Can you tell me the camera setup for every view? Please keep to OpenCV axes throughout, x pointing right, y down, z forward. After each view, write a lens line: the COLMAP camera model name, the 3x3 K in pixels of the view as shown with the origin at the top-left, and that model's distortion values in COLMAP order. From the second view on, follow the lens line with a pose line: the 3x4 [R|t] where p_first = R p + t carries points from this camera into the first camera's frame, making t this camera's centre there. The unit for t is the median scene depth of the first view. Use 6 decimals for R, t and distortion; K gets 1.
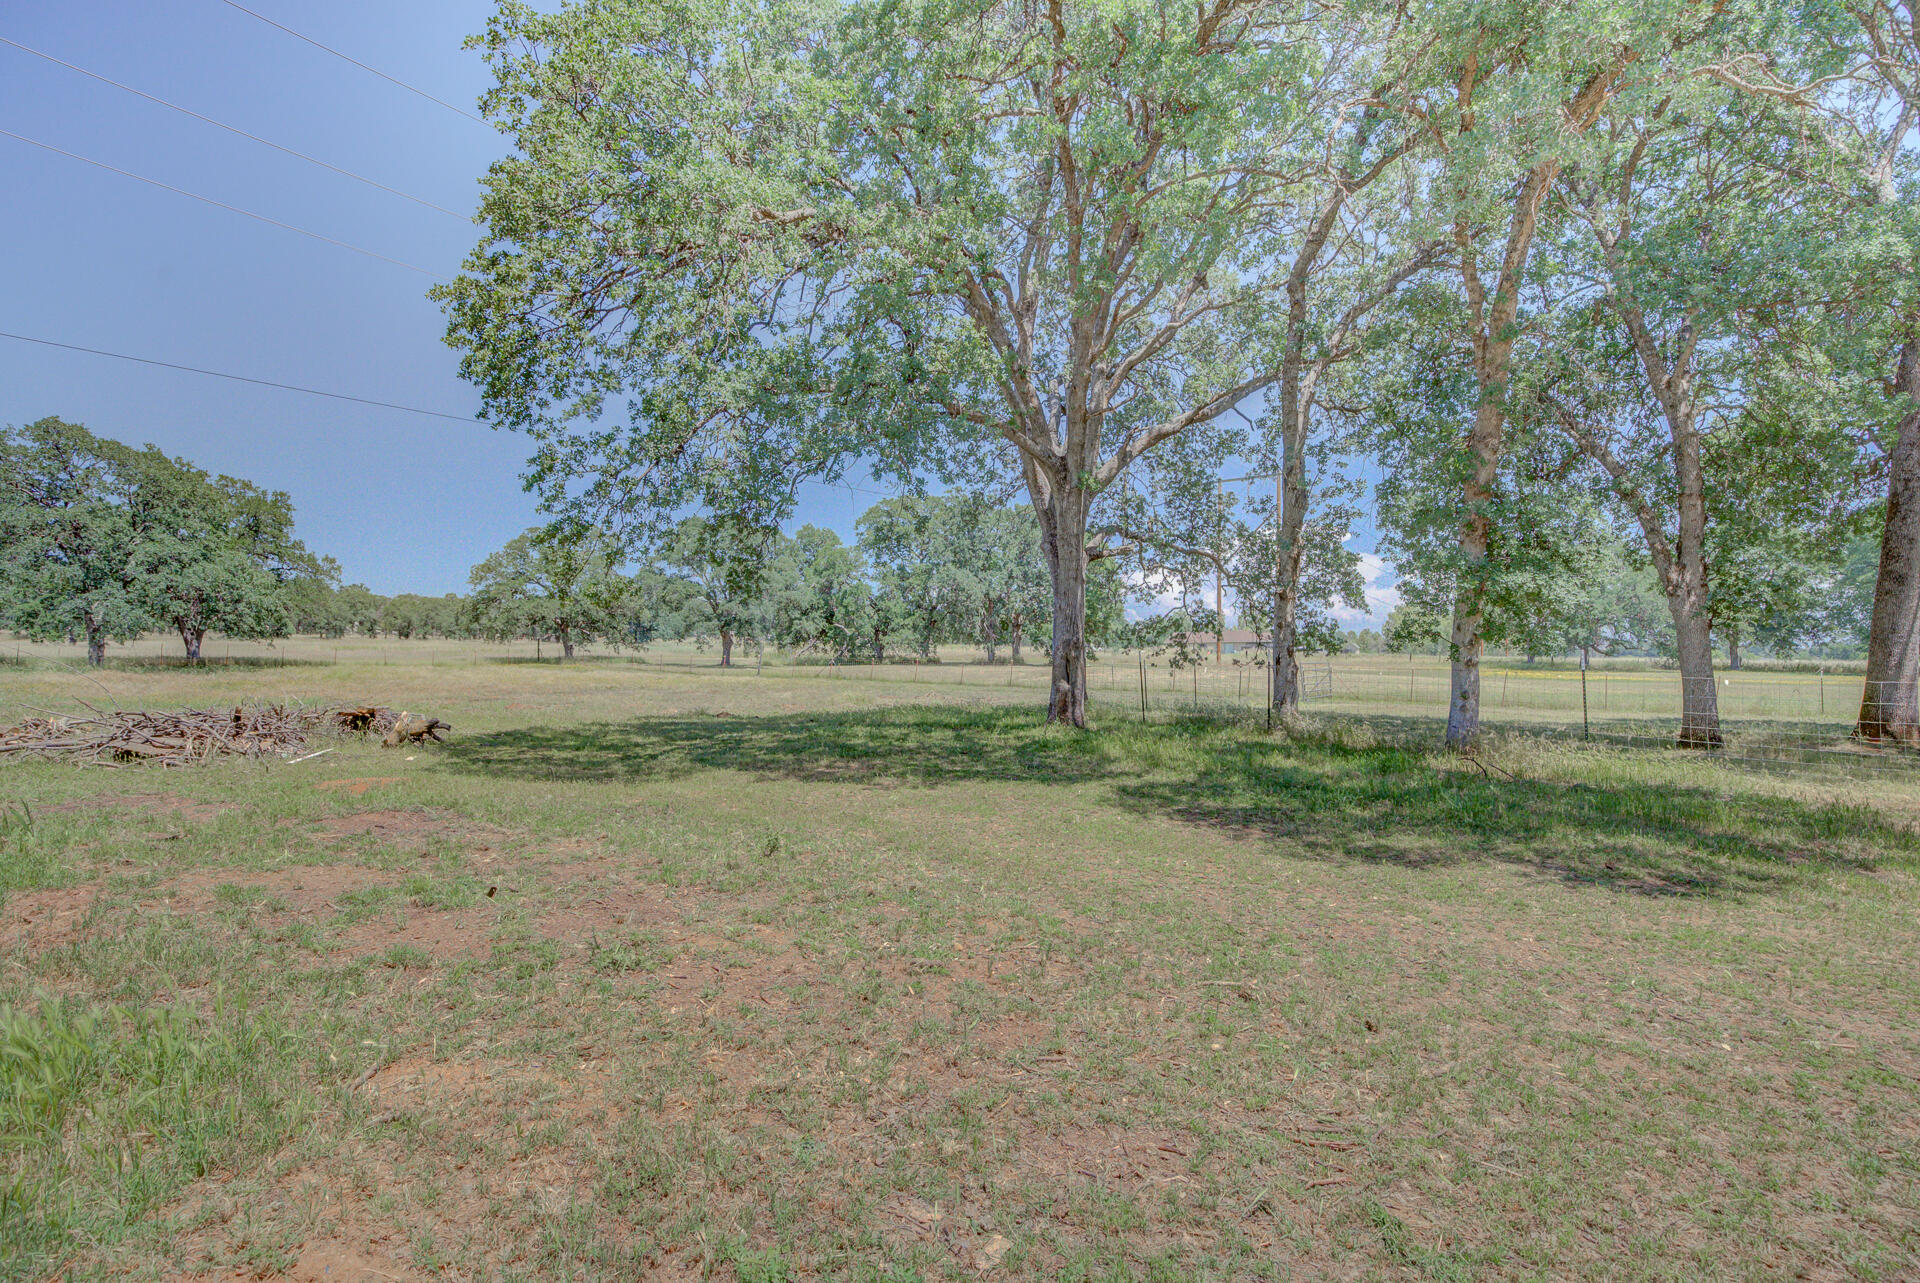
lens RADIAL K [[948.7, 0, 960.3], [0, 948.7, 647.6], [0, 0, 1]] dist [0.000967, 0.000982]
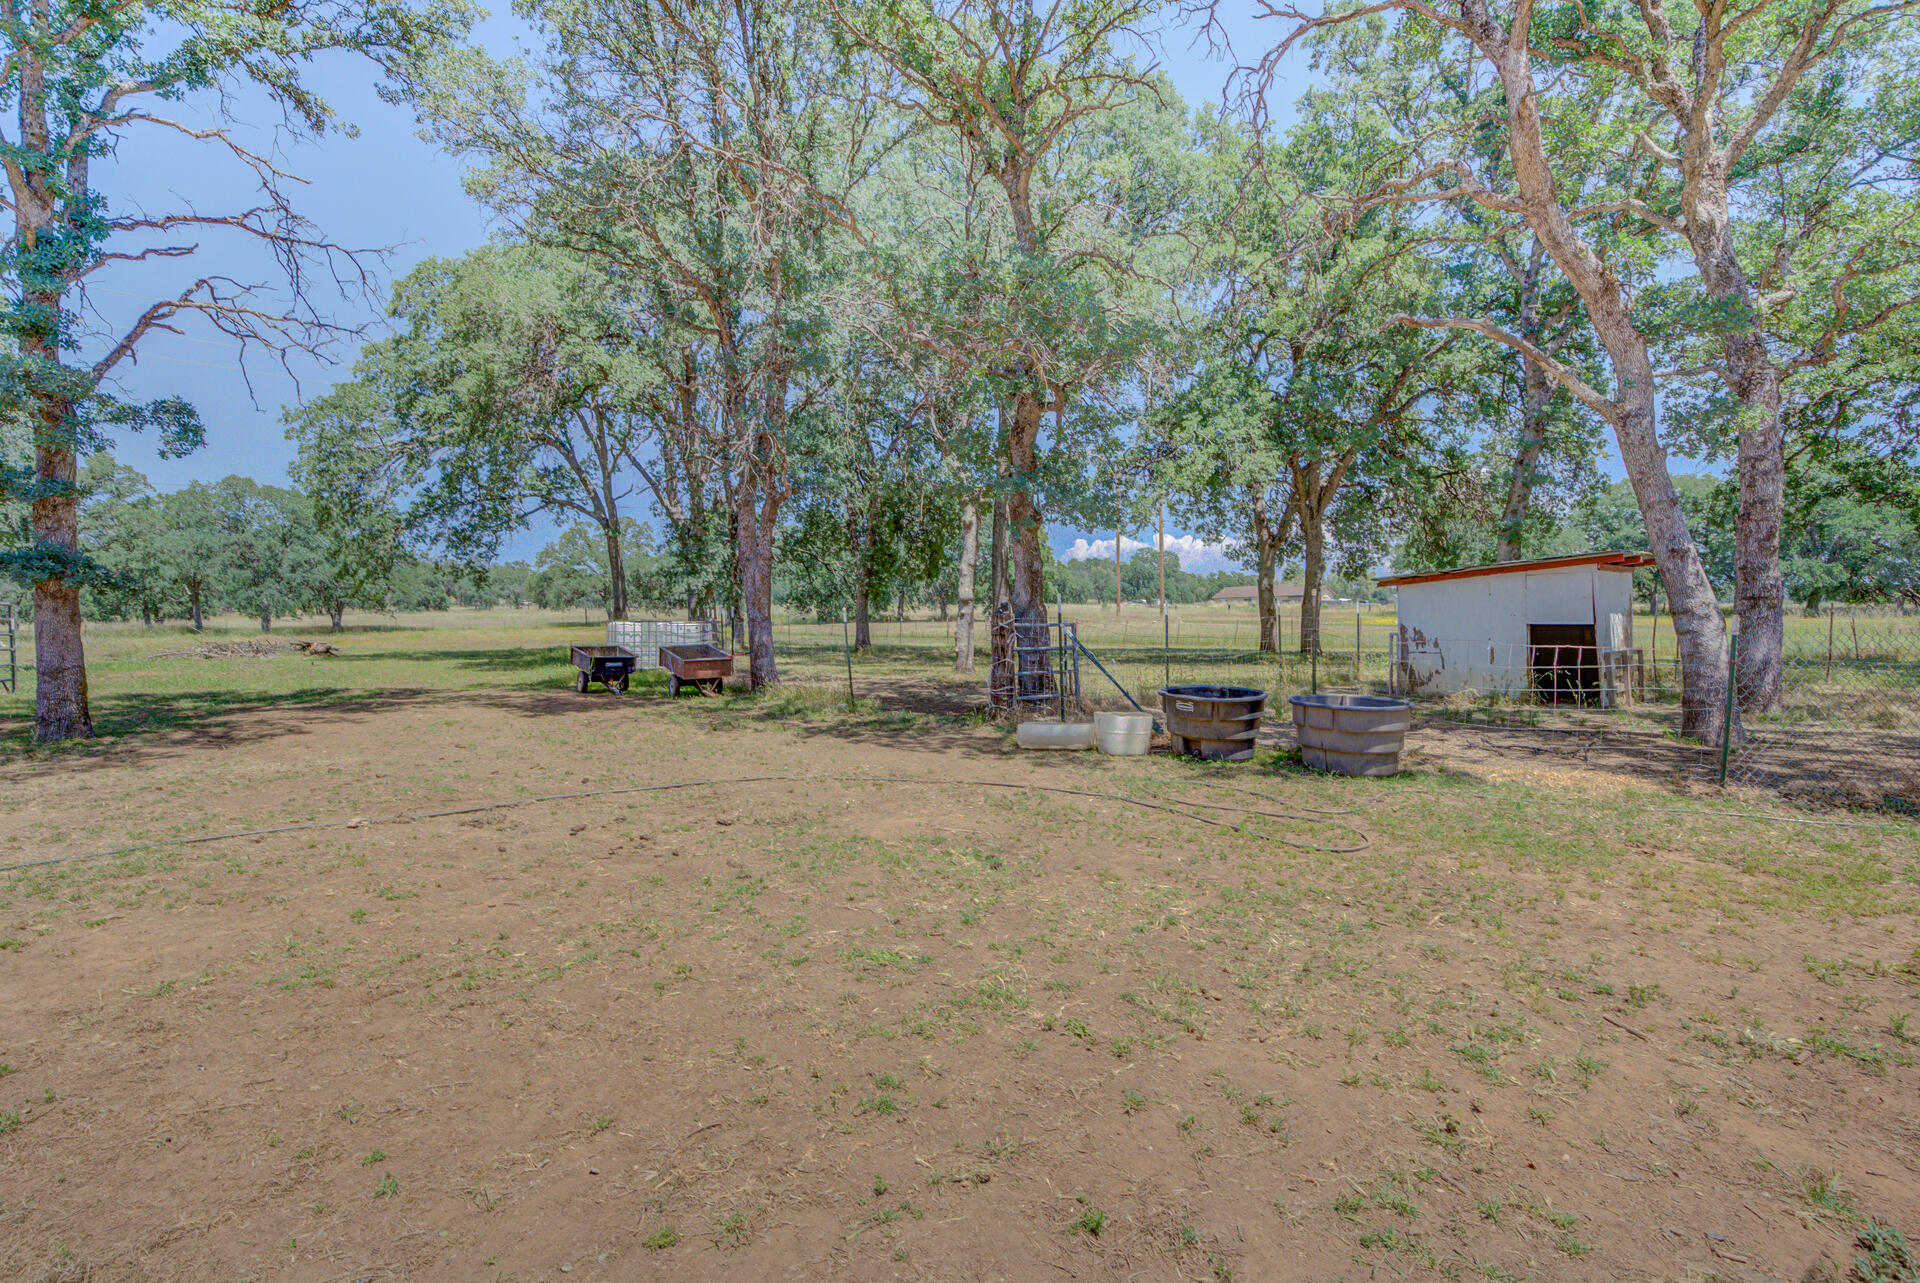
lens RADIAL K [[948.7, 0, 972.8], [0, 948.7, 628.7], [0, 0, 1]] dist [0.000967, 0.000982]
pose [[0.988617, -0.017063, -0.149483, 0.290323], [0.020880, 0.999494, 0.024003, -0.000726], [0.148998, -0.026851, 0.988473, -0.224404]]
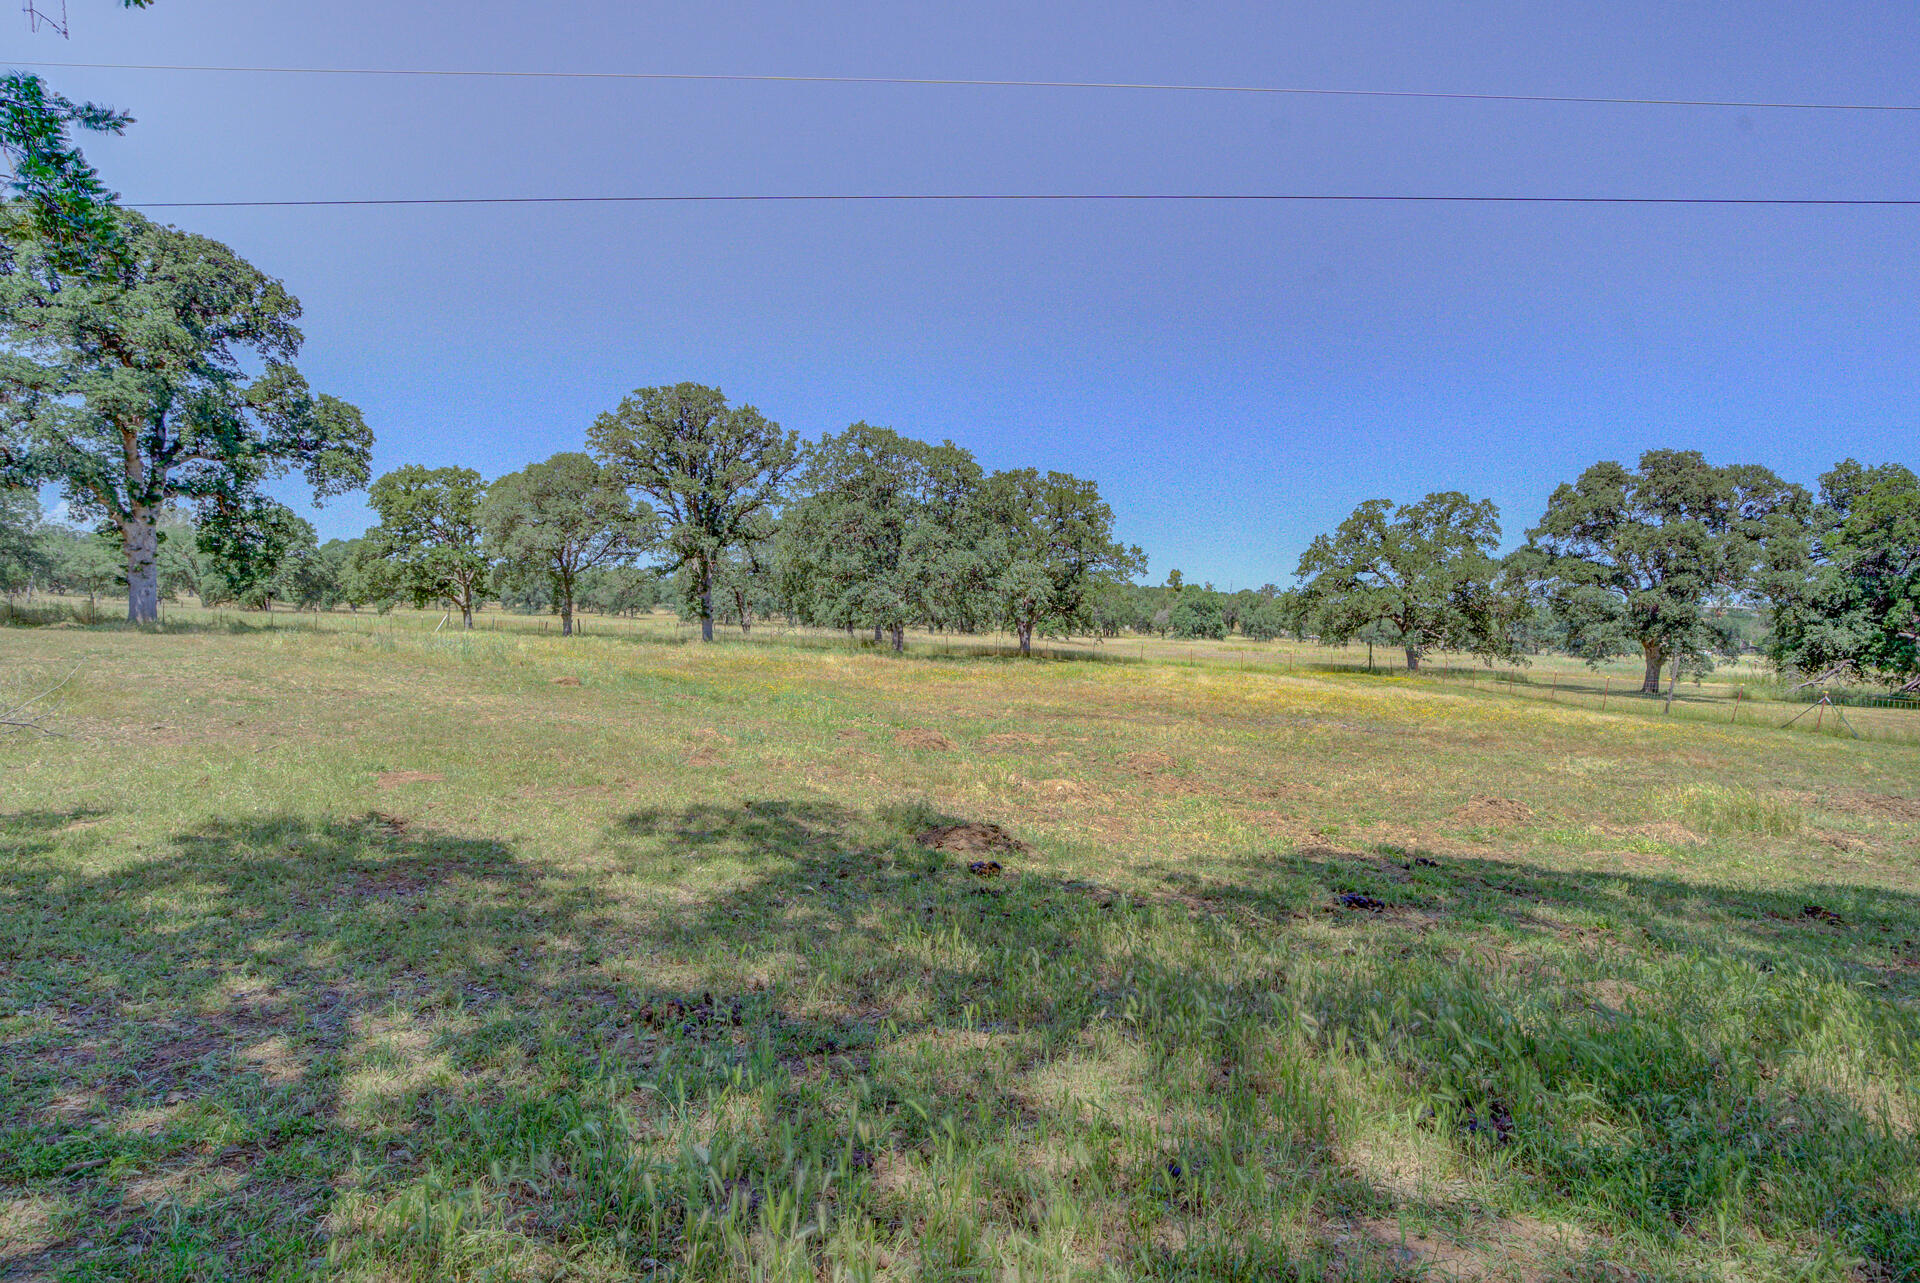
lens RADIAL K [[948.7, 0, 971.0], [0, 948.7, 635.1], [0, 0, 1]] dist [0.000967, 0.000982]
pose [[0.578296, 0.021850, -0.815535, 0.007230], [-0.041380, 0.999140, -0.002574, 0.000358], [0.814777, 0.035235, 0.578703, 0.282480]]
